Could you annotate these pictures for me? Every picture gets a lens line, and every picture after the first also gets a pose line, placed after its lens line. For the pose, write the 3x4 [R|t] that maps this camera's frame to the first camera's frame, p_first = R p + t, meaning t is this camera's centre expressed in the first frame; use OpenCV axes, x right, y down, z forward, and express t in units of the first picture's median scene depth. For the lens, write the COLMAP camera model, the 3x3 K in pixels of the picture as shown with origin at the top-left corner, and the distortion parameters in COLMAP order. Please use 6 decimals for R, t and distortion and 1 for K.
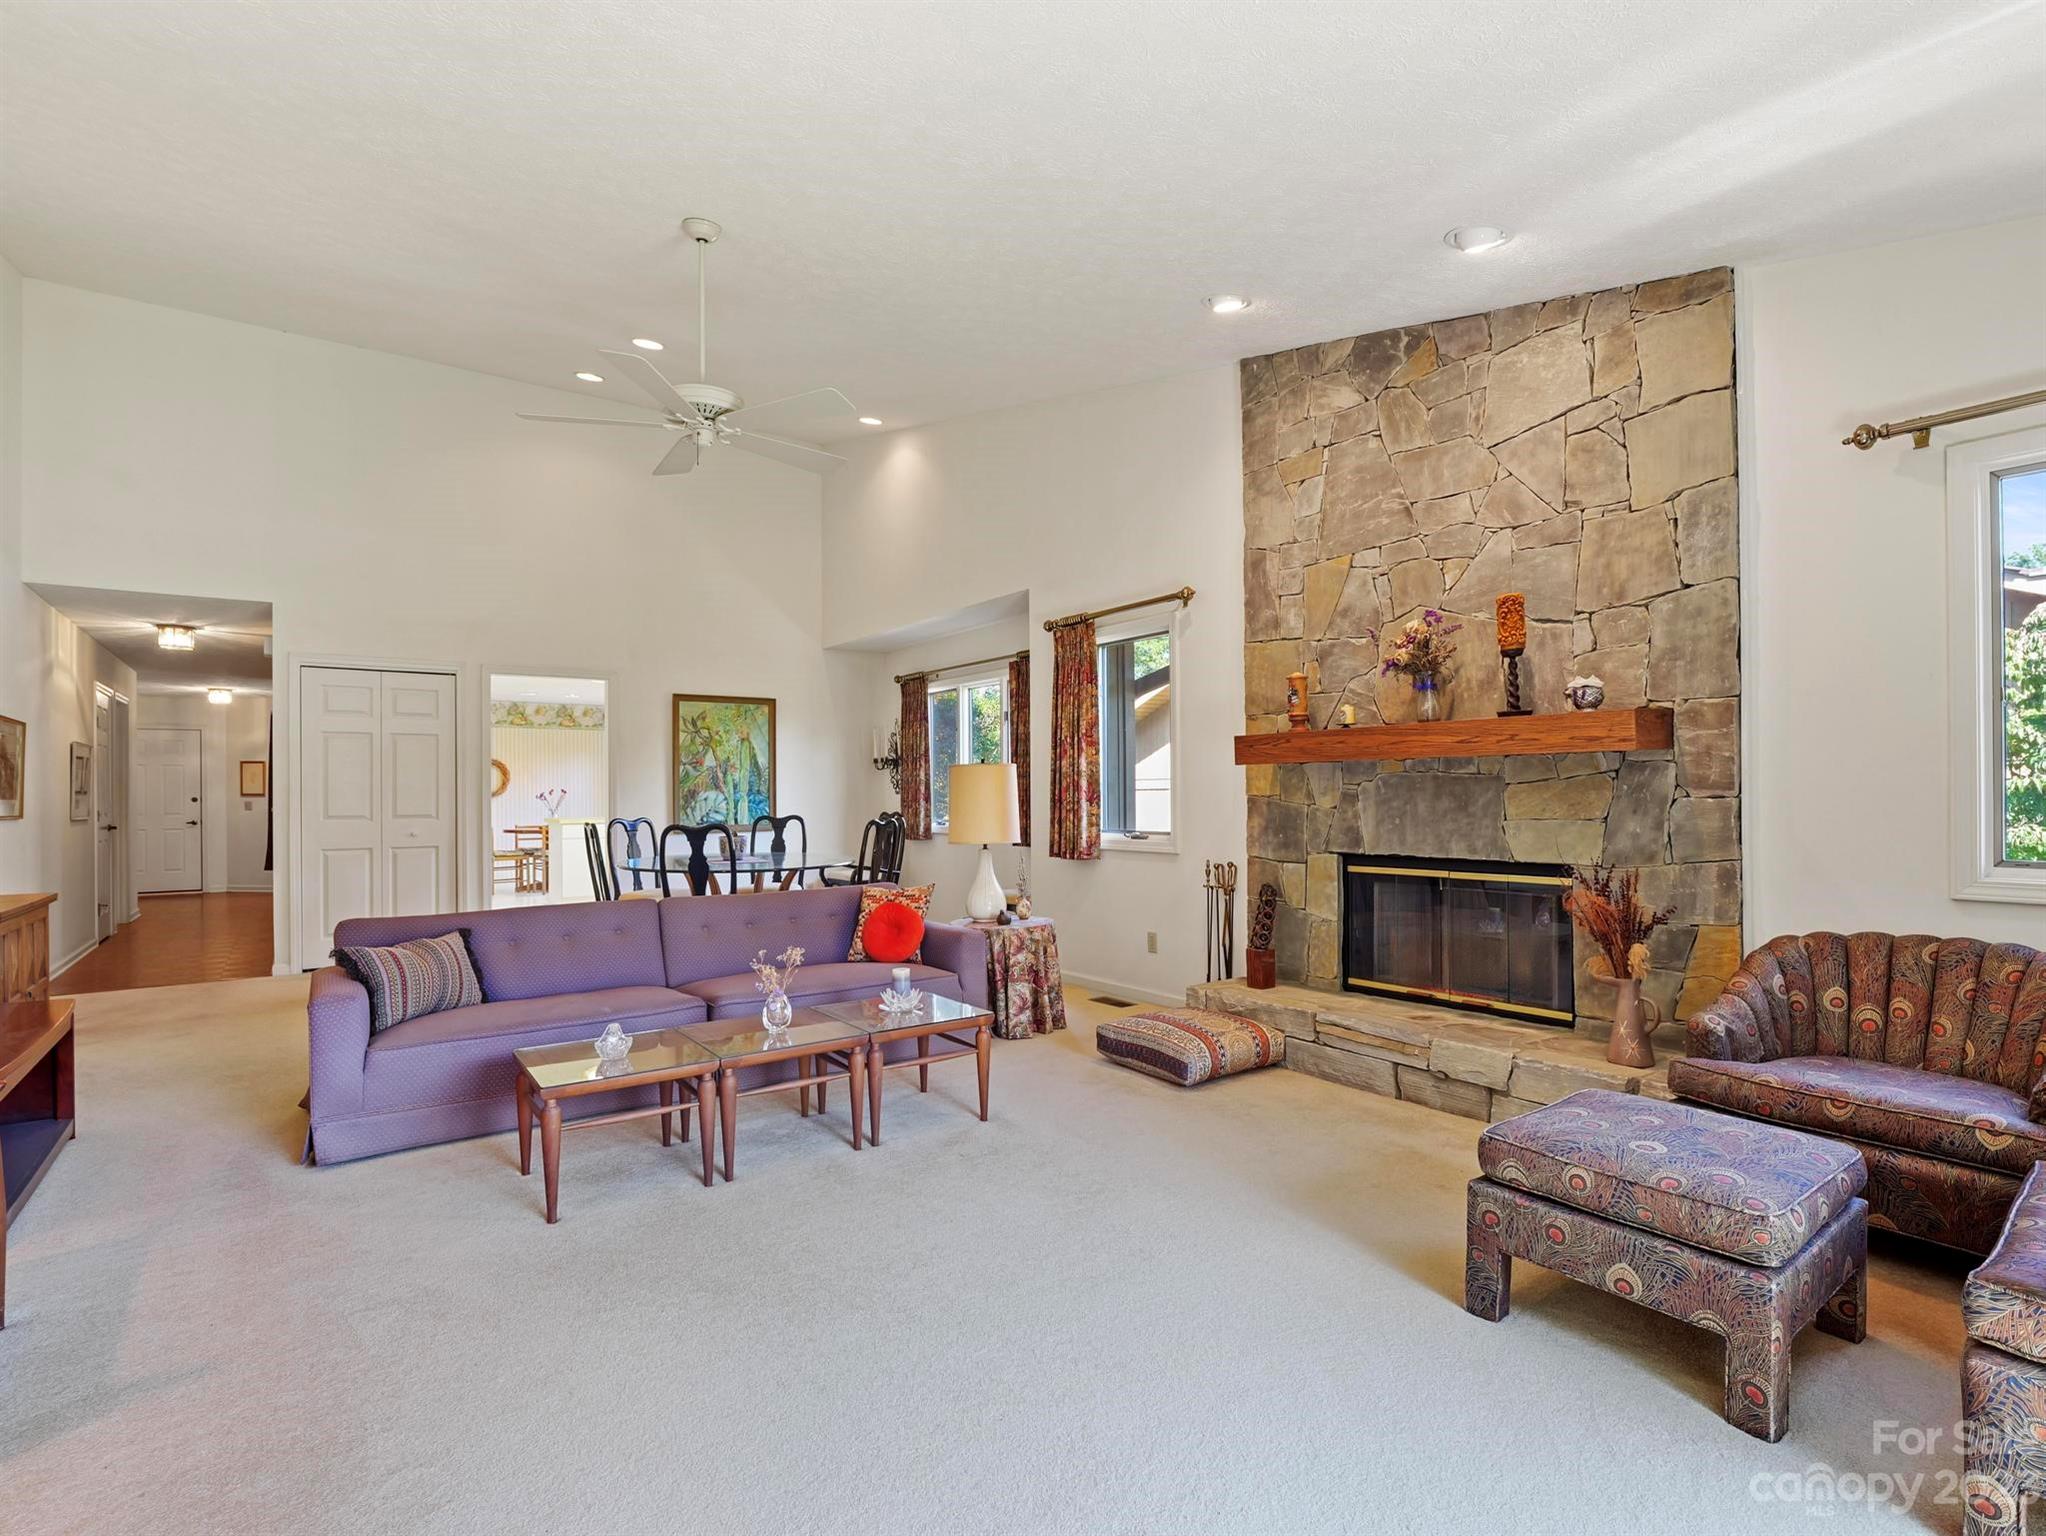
lens RADIAL K [[1008.2, 0, 1003.9], [0, 1008.2, 773.5], [0, 0, 1]] dist [-0.017685, -0.000213]
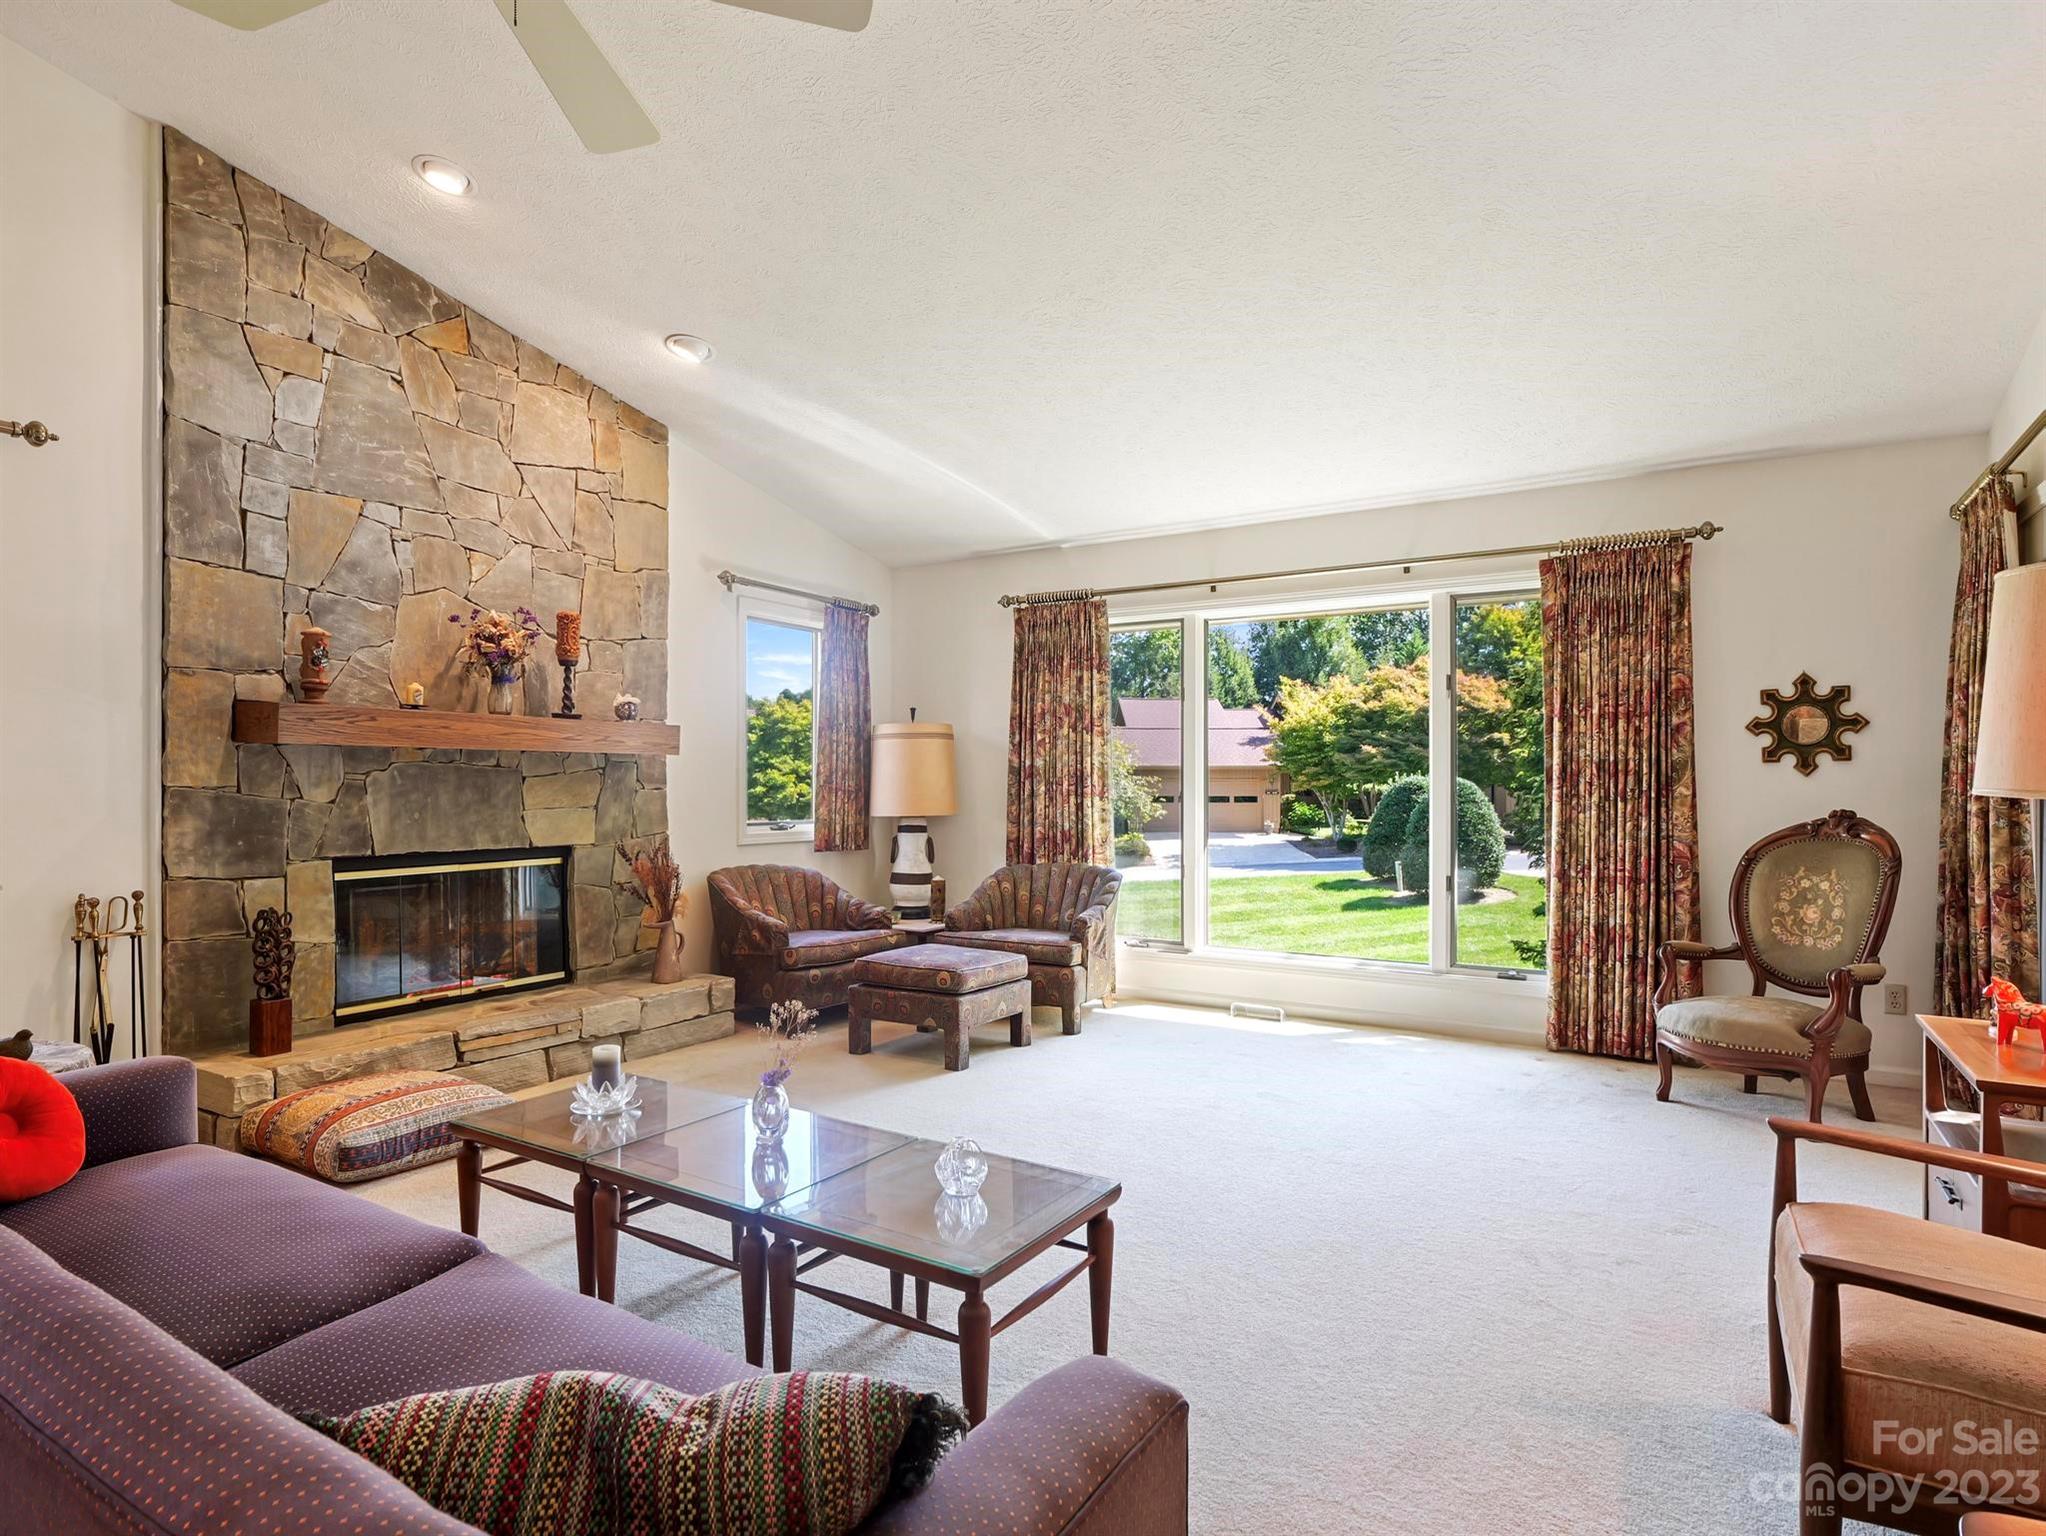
lens RADIAL K [[1104.0, 0, 1019.7], [0, 1104.0, 757.5], [0, 0, 1]] dist [-0.004184, -0.000962]
pose [[-0.393851, 0.031294, 0.918642, -0.779895], [-0.015130, 0.999064, -0.040520, 0.028392], [-0.919050, -0.029857, -0.393009, 0.932766]]
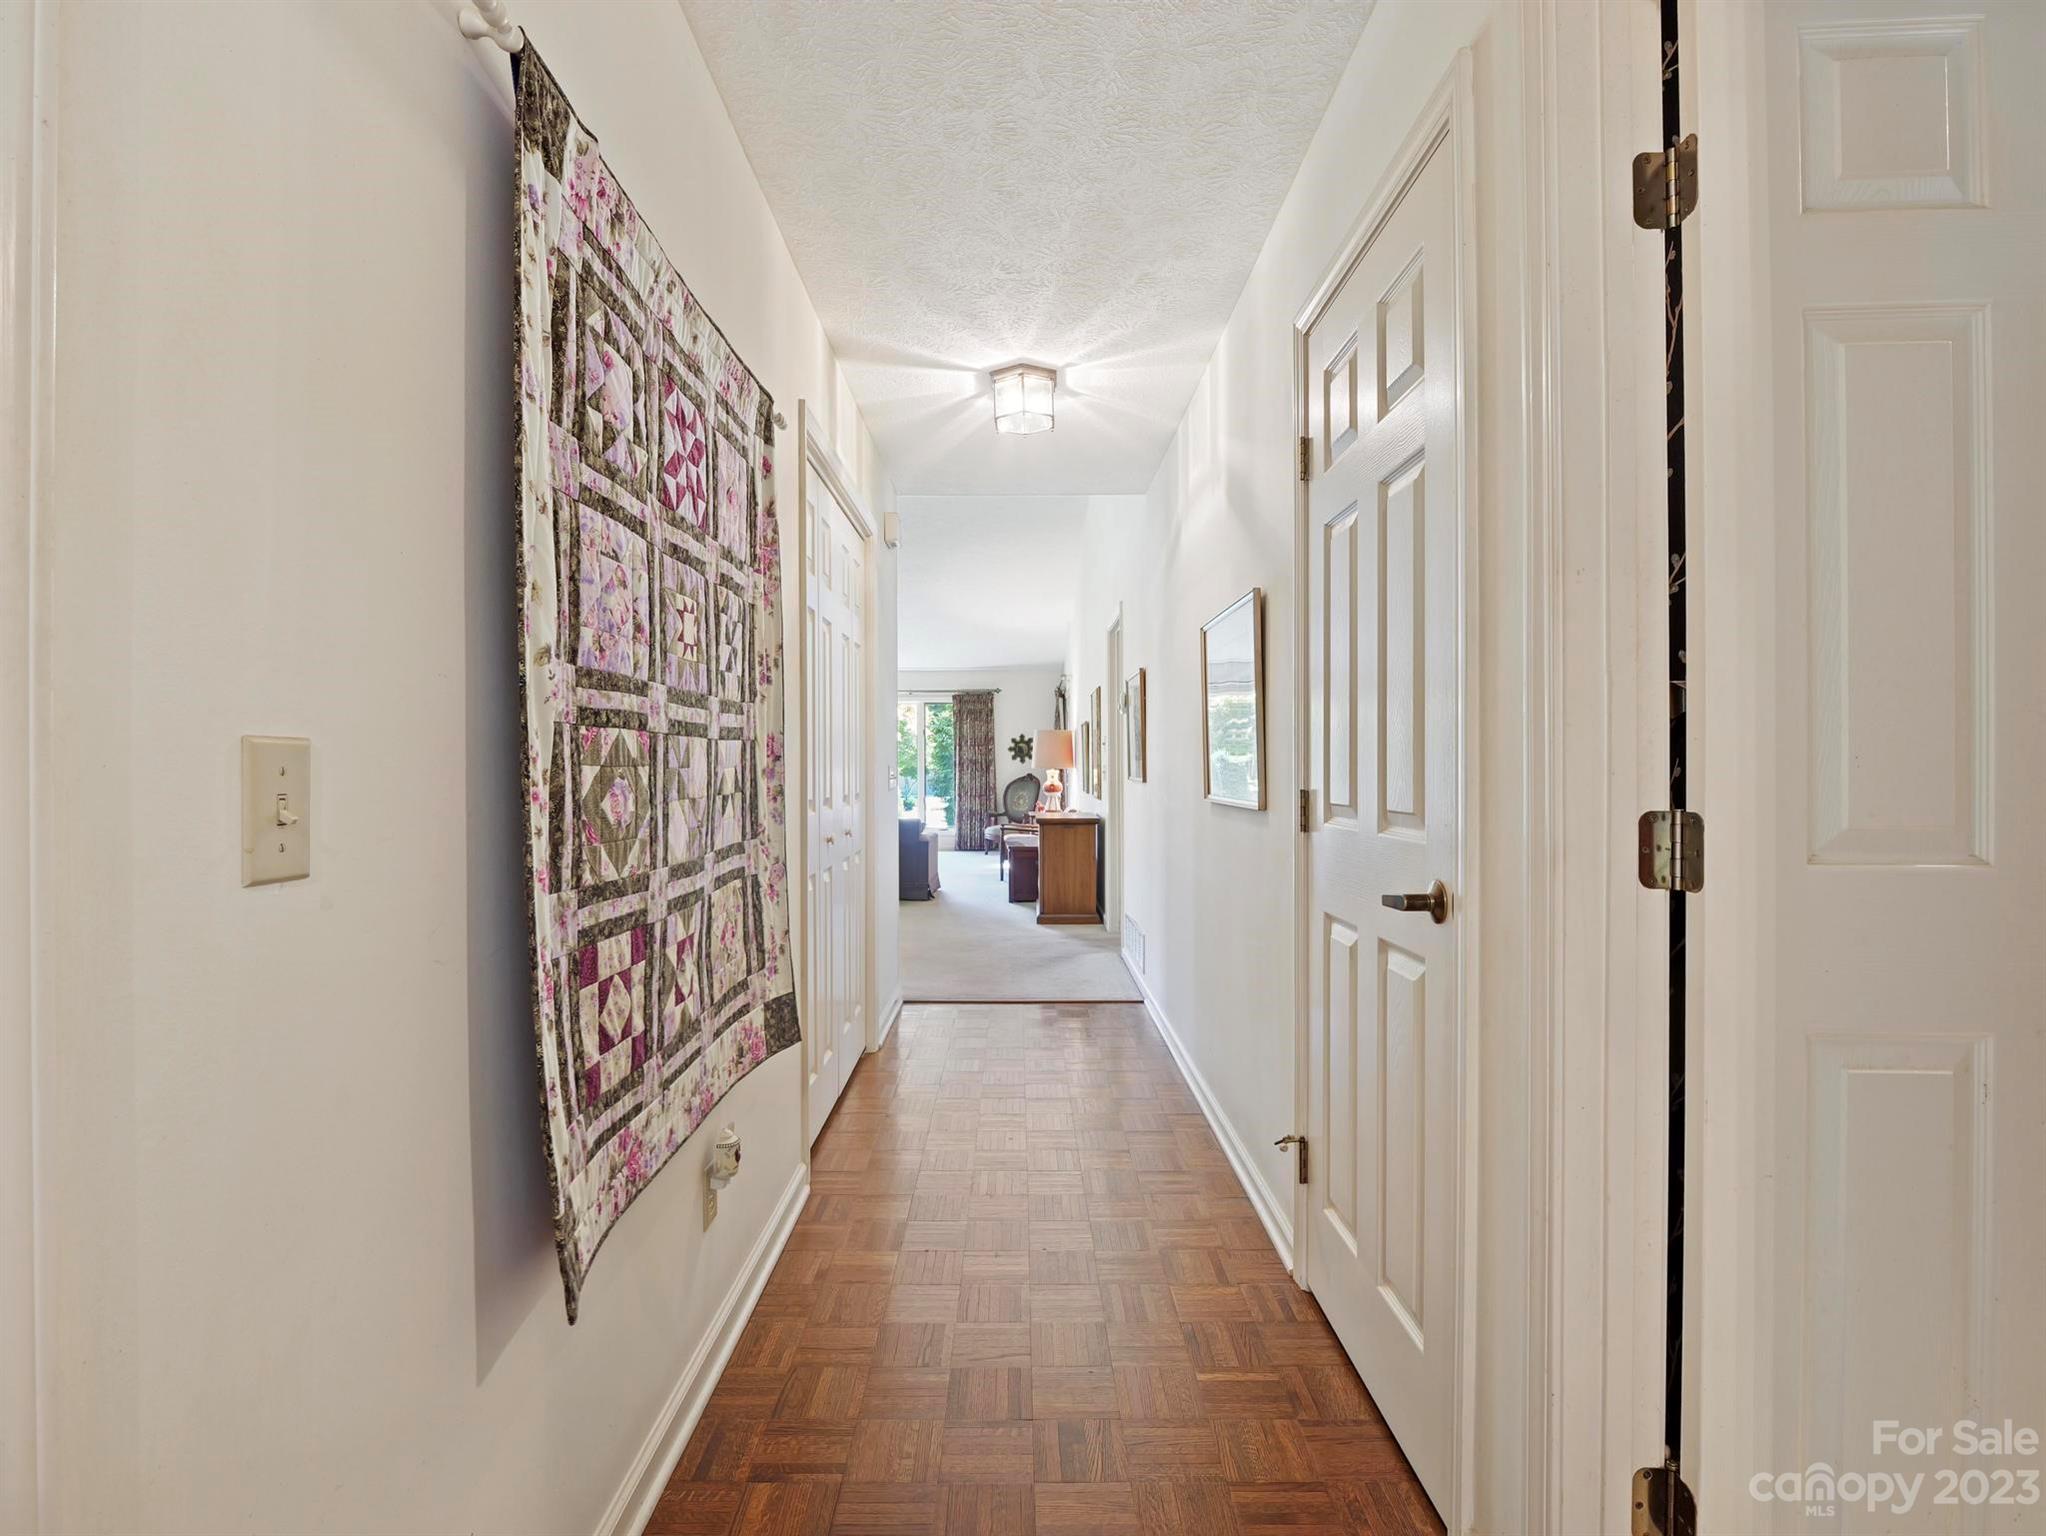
lens RADIAL K [[1008.2, 0, 1003.9], [0, 1008.2, 773.5], [0, 0, 1]] dist [-0.017685, -0.000213]
pose [[-0.807383, 0.015932, 0.589813, -2.078406], [0.008949, 0.999851, -0.014758, 0.075206], [-0.589960, -0.006637, -0.807405, 2.626228]]
